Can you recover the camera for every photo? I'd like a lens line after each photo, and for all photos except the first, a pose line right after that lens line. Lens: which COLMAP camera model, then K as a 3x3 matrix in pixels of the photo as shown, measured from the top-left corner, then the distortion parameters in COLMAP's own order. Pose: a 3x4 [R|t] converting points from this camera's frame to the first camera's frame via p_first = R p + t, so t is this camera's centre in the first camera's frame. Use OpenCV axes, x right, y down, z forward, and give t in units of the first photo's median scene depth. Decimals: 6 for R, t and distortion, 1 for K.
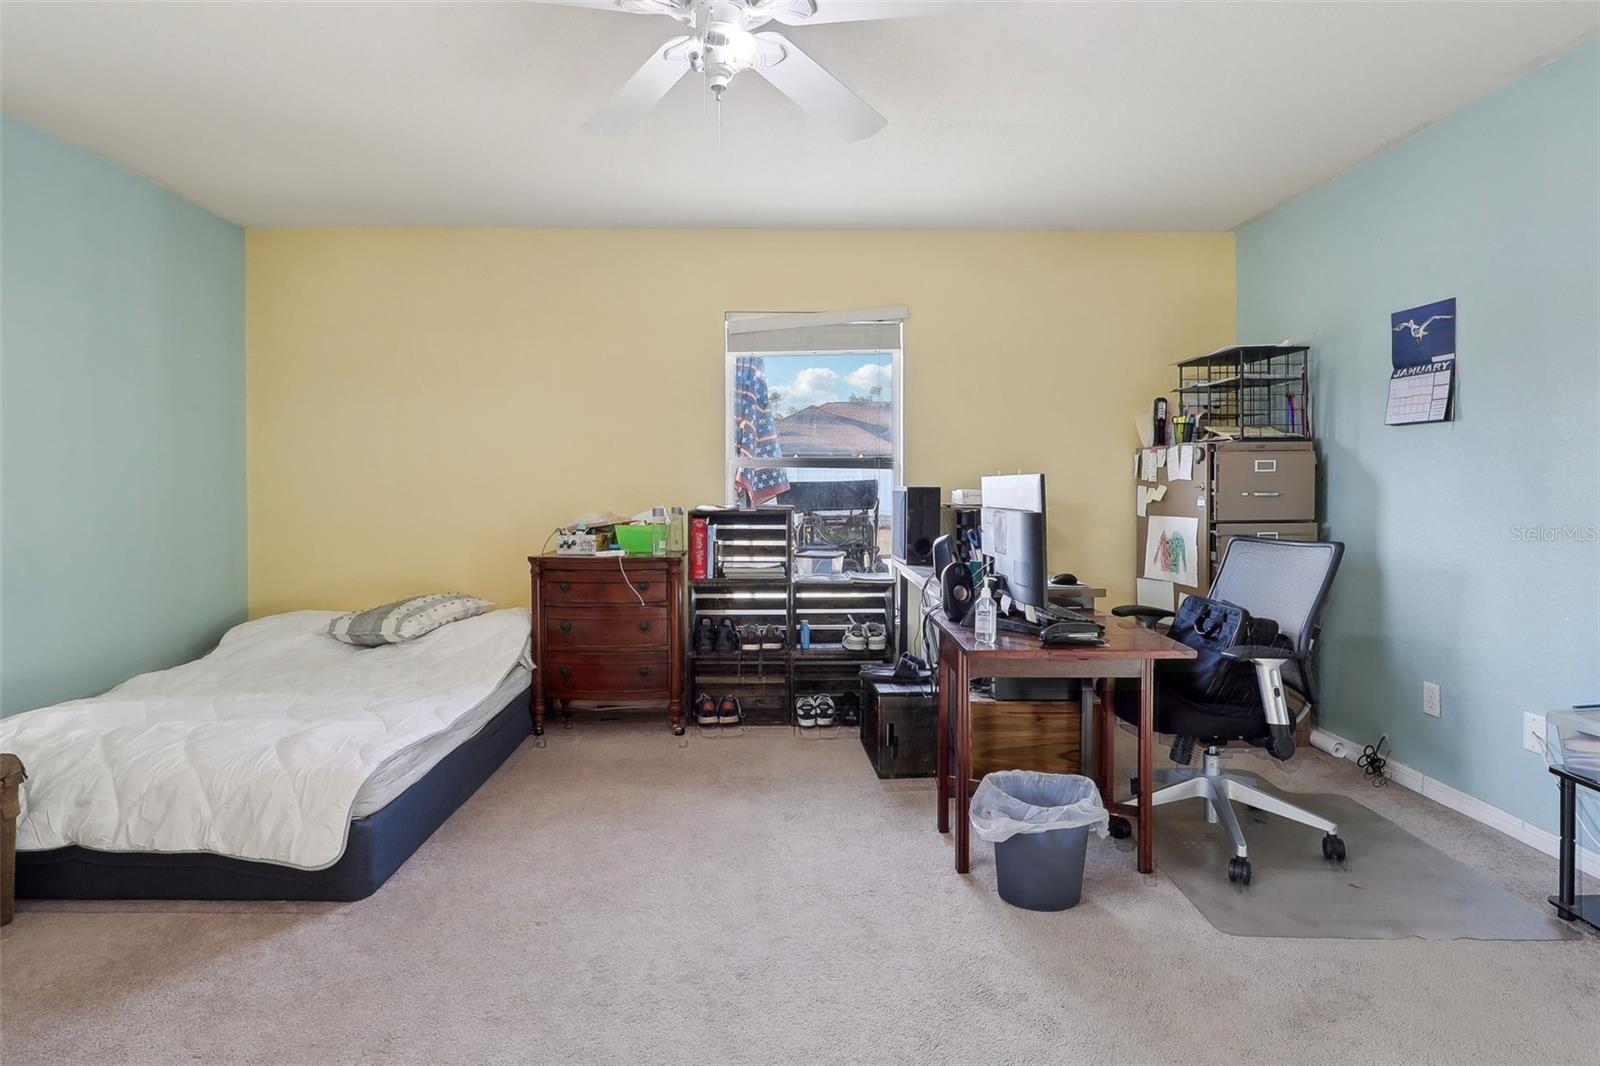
lens RADIAL K [[805.1, 0, 800.1], [0, 805.1, 483.1], [0, 0, 1]] dist [-0.018948, 0.000413]
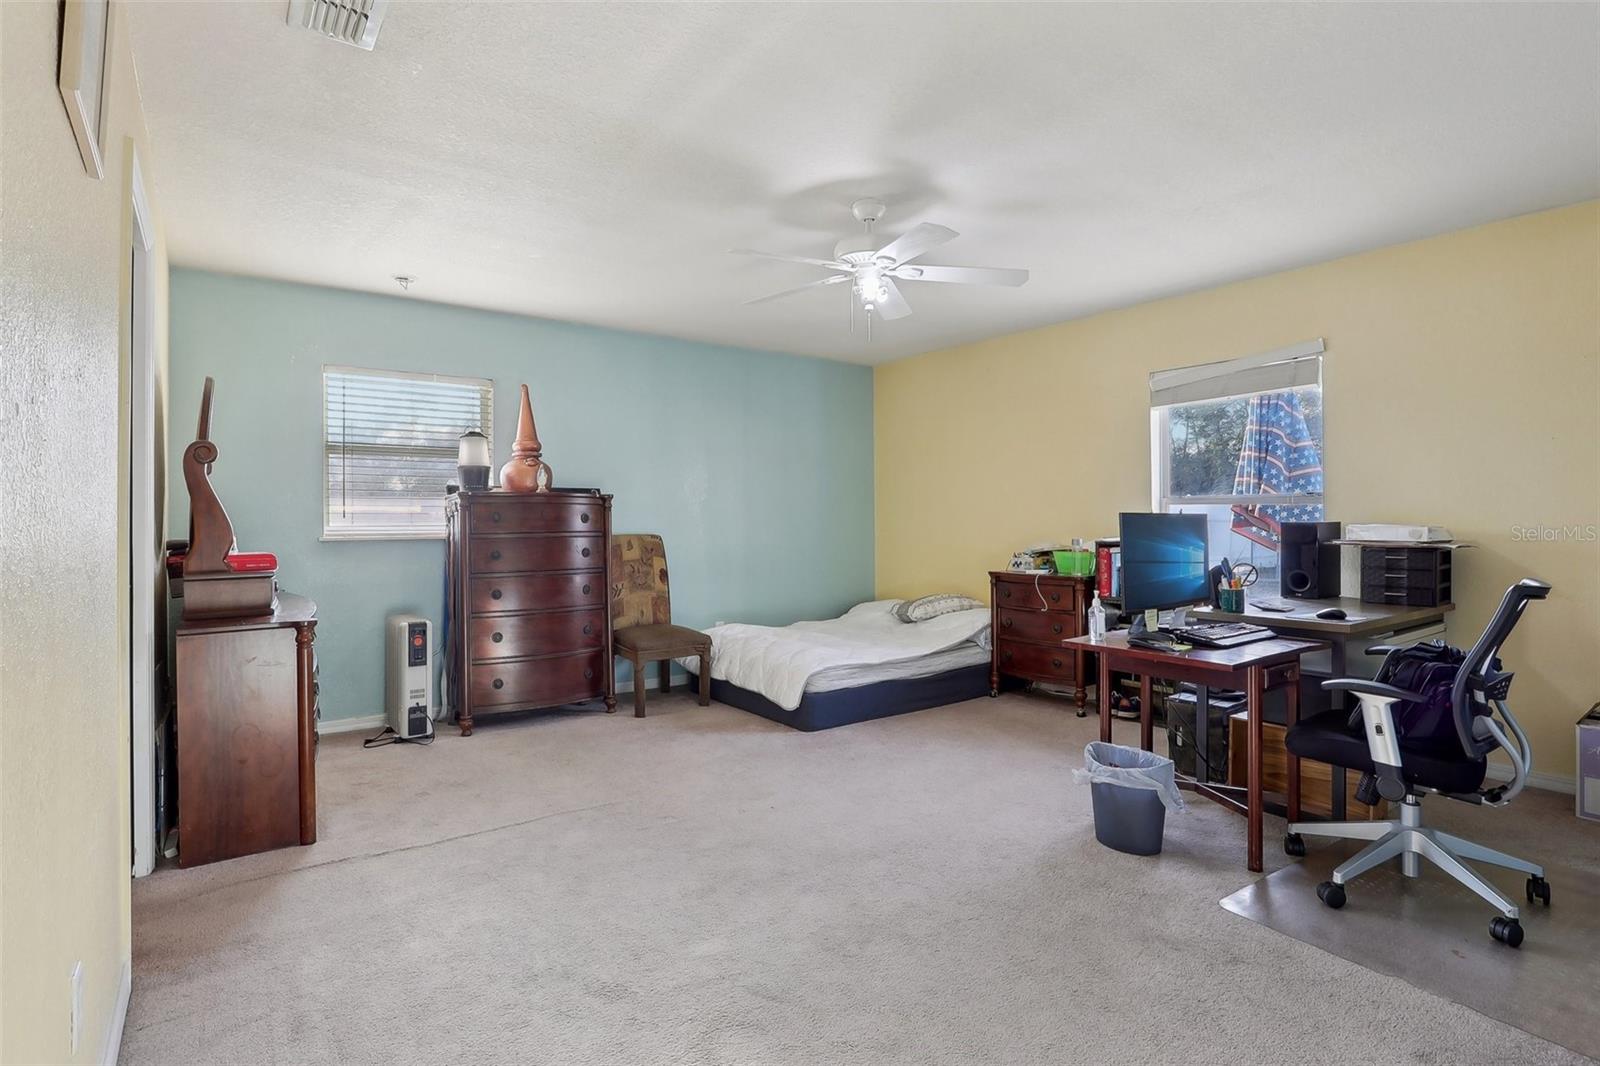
lens RADIAL K [[758.1, 0, 791.0], [0, 758.1, 508.2], [0, 0, 1]] dist [-0.014540, 0.000956]
pose [[0.590443, -0.017381, -0.806892, 0.550140], [0.006952, 0.999841, -0.016450, -0.001142], [0.807049, 0.004103, 0.590470, -0.082701]]
